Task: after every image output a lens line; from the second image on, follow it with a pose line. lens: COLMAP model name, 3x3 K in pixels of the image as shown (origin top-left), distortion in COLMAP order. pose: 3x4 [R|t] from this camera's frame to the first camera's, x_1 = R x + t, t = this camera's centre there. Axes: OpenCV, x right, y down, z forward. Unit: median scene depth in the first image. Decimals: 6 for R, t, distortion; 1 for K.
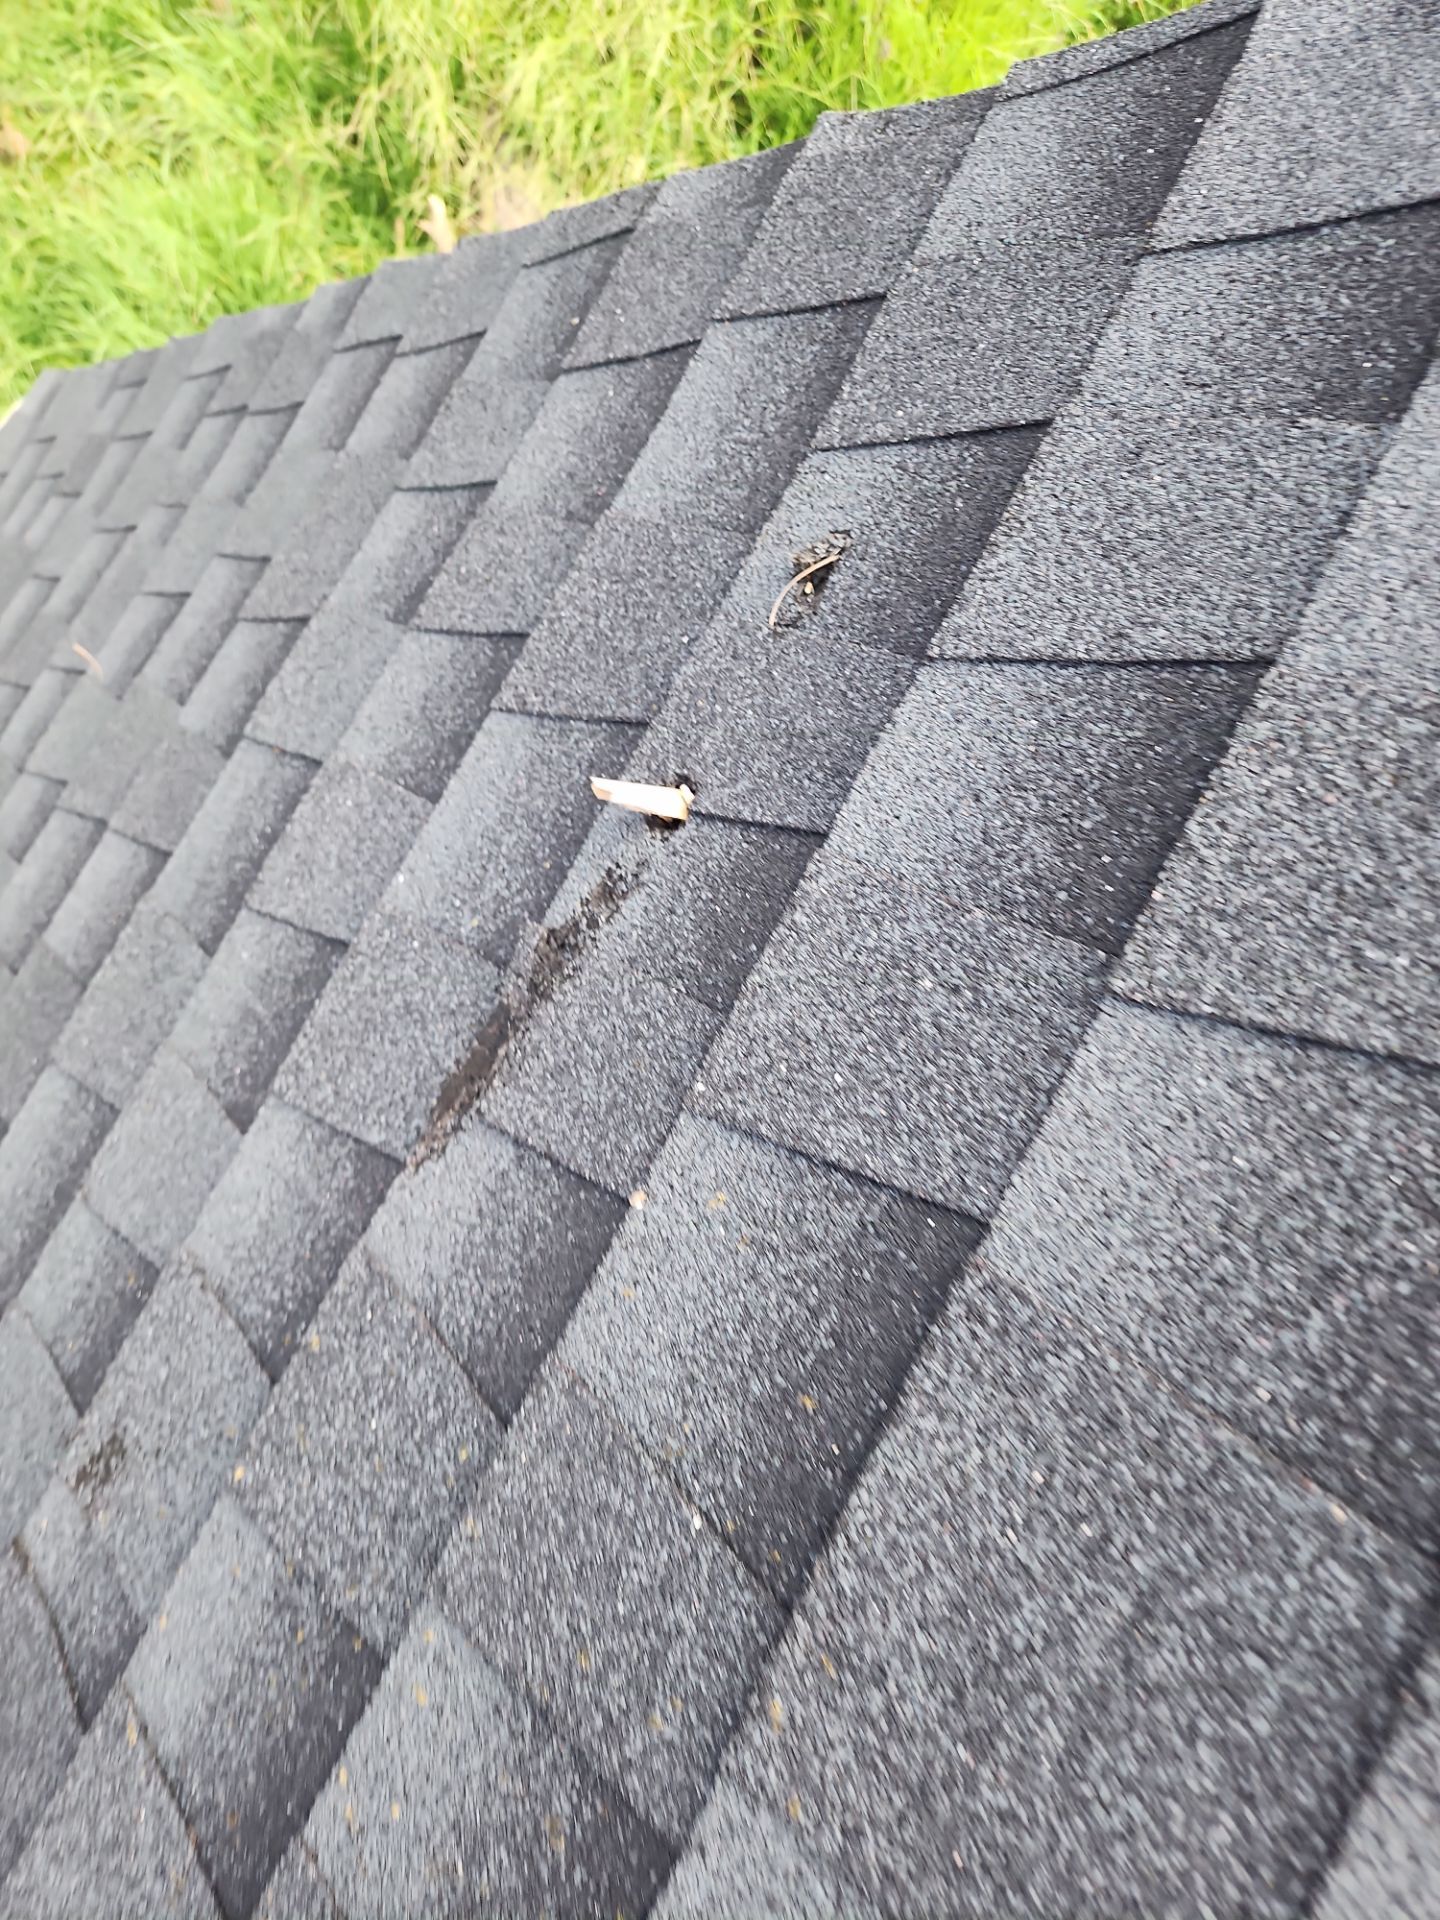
lens RADIAL K [[1317.6, 0, 702.6], [0, 1317.6, 968.0], [0, 0, 1]] dist [0.094881, -0.073914]
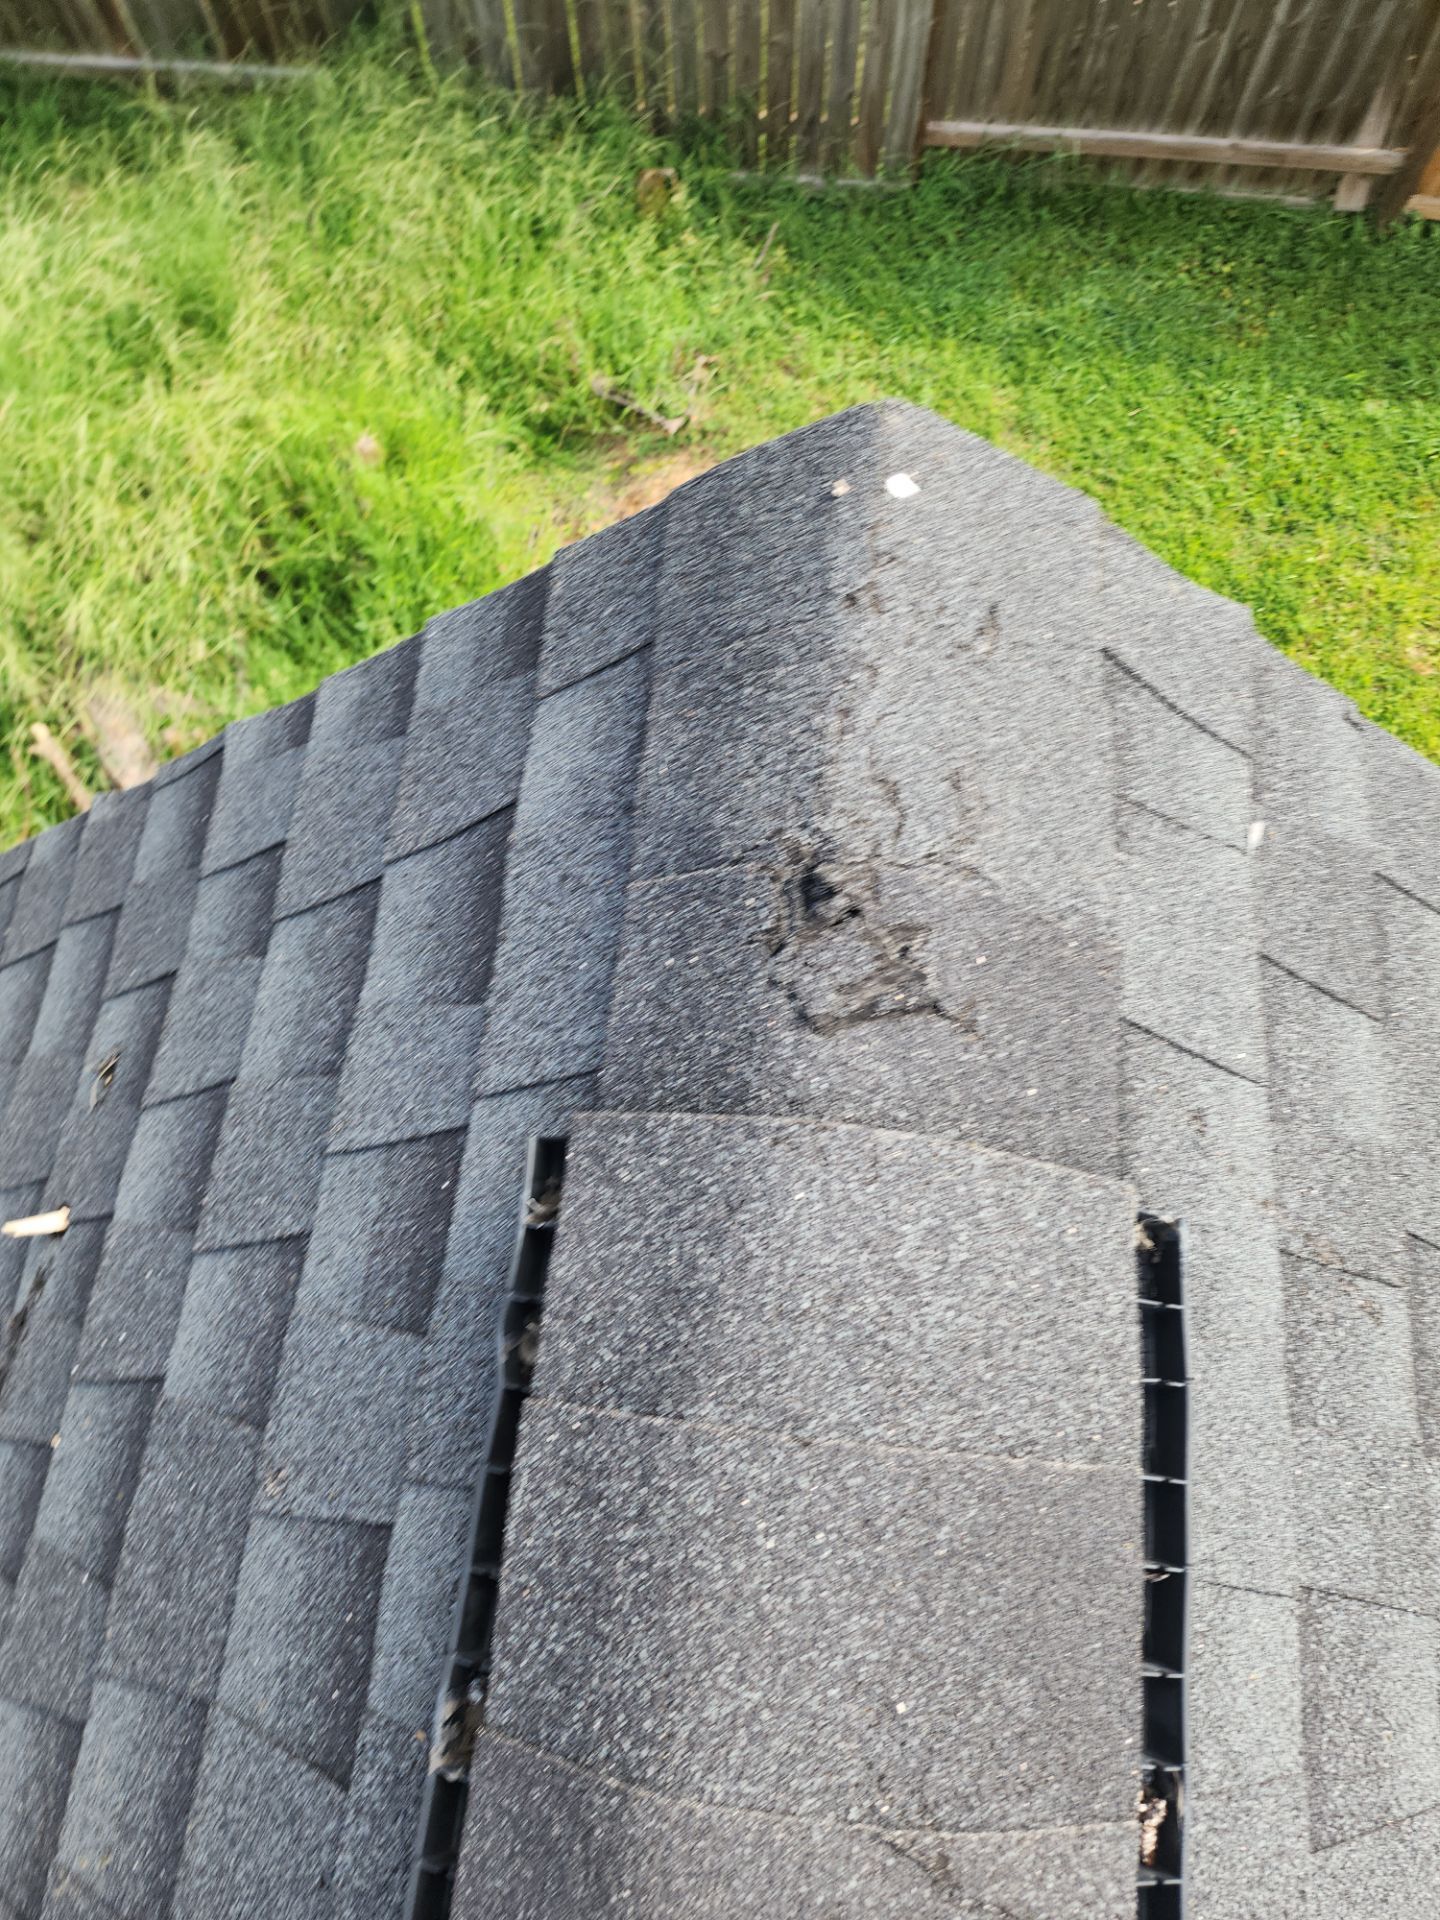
lens RADIAL K [[1291.4, 0, 720.0], [0, 1291.4, 960.0], [0, 0, 1]] dist [0.077039, -0.064073]
pose [[0.922230, -0.353533, 0.156548, 0.573360], [0.376561, 0.913124, -0.156223, 0.148015], [-0.087718, 0.203024, 0.975237, -0.780884]]
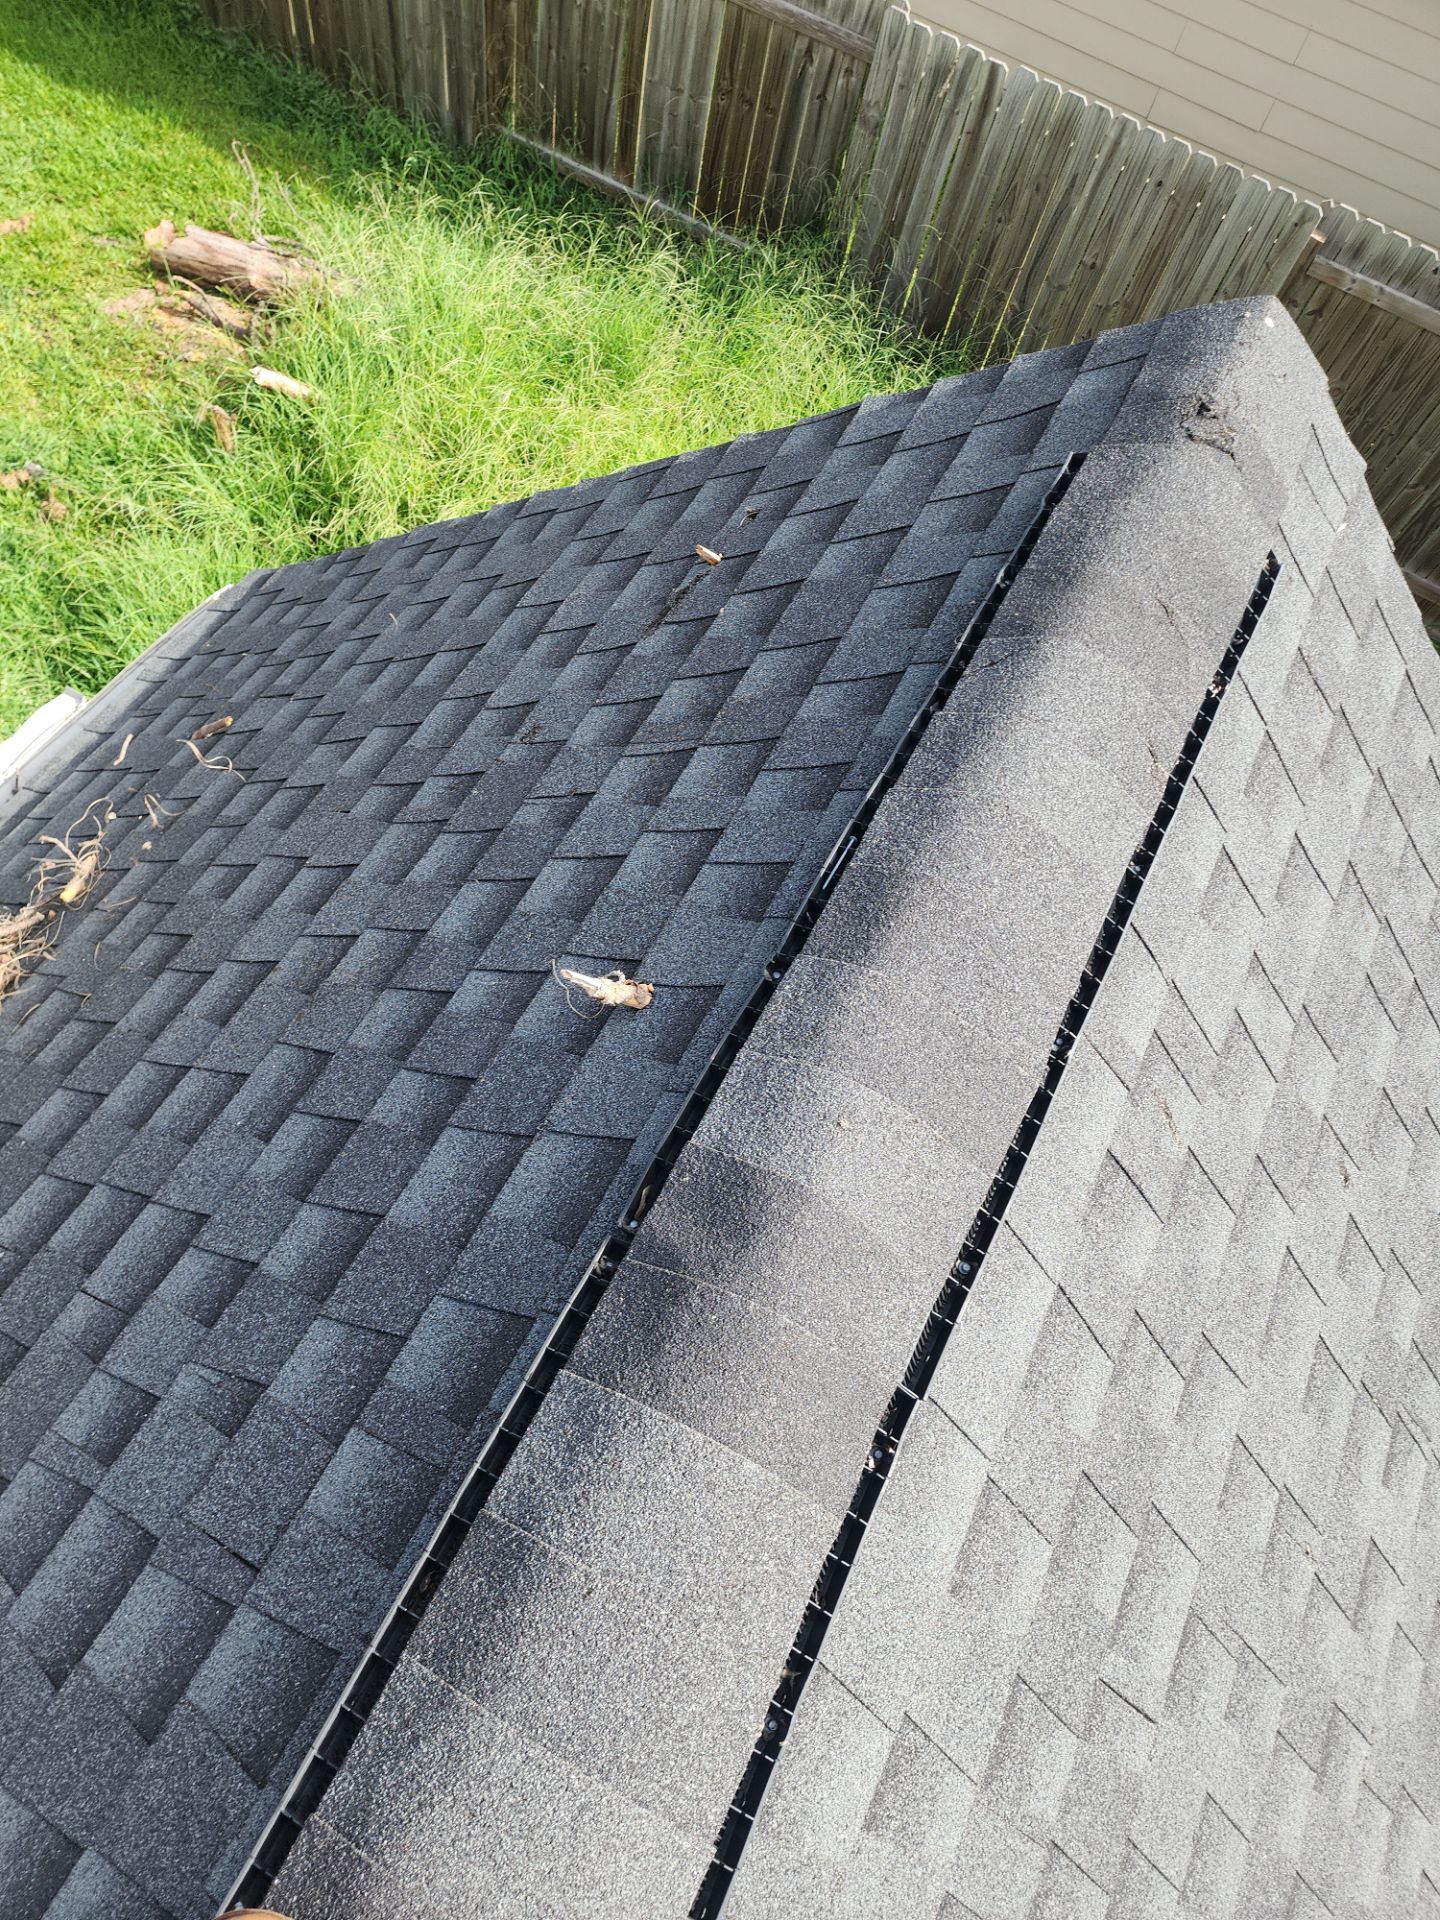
lens RADIAL K [[1317.6, 0, 702.6], [0, 1317.6, 968.0], [0, 0, 1]] dist [0.094881, -0.073914]
pose [[0.979496, 0.075132, 0.186932, -0.590664], [-0.011024, 0.946457, -0.322641, 1.904354], [-0.201164, 0.313965, 0.927879, -1.830112]]
